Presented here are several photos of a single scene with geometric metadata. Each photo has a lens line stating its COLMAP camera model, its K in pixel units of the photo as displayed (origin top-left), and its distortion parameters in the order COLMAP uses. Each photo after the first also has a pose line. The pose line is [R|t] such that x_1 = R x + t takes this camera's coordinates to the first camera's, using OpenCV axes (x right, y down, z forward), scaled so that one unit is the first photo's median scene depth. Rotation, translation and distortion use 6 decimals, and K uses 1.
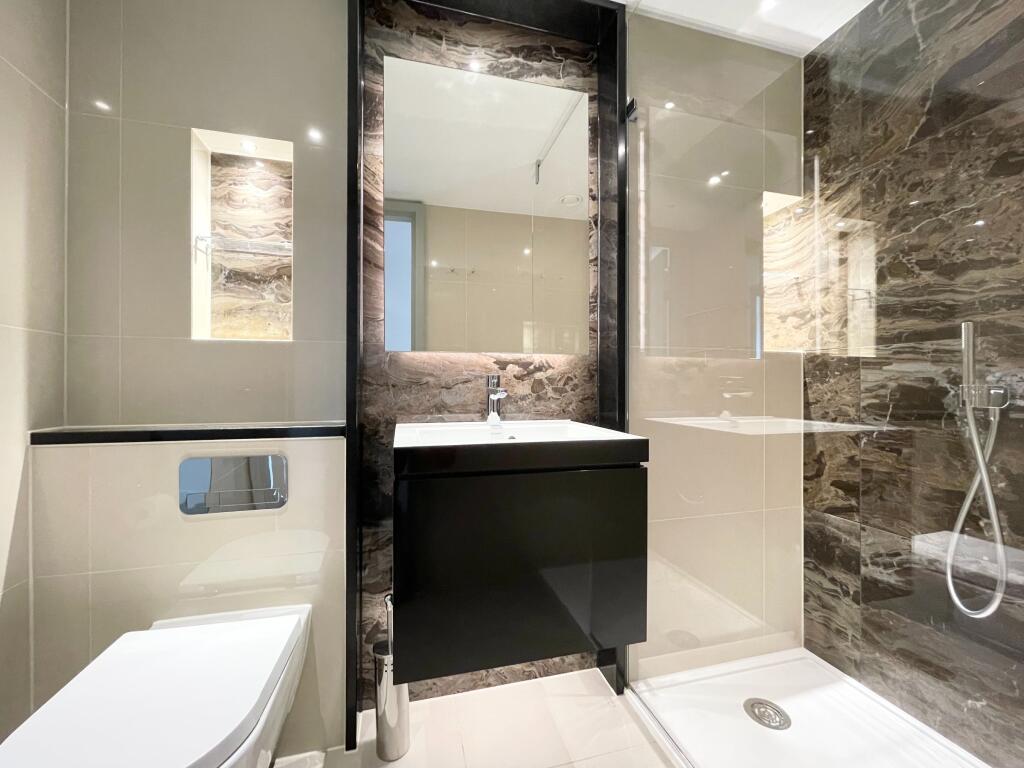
lens RADIAL K [[409.0, 0, 512.0], [0, 409.0, 384.0], [0, 0, 1]] dist [-0.000133, 0.000106]
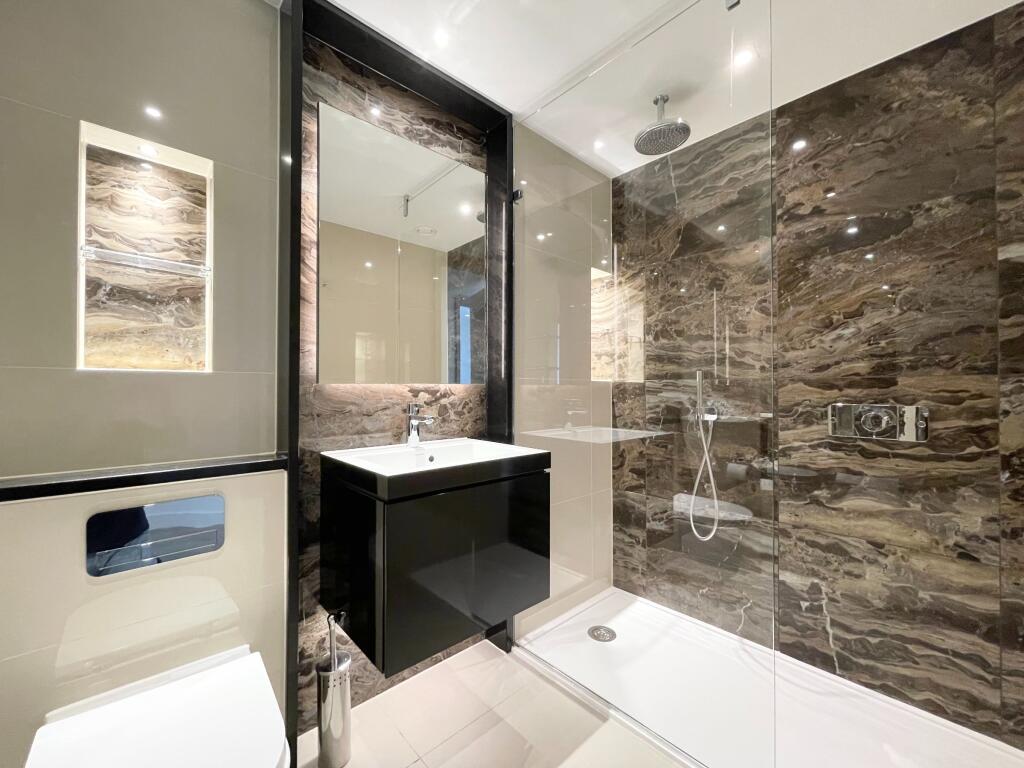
lens RADIAL K [[414.3, 0, 502.9], [0, 414.3, 381.8], [0, 0, 1]] dist [-0.001829, 0.000178]
pose [[0.887669, 0.006995, 0.460428, -0.350245], [-0.002306, 0.999940, -0.010745, -0.068028], [-0.460475, 0.008476, 0.887632, -0.140602]]
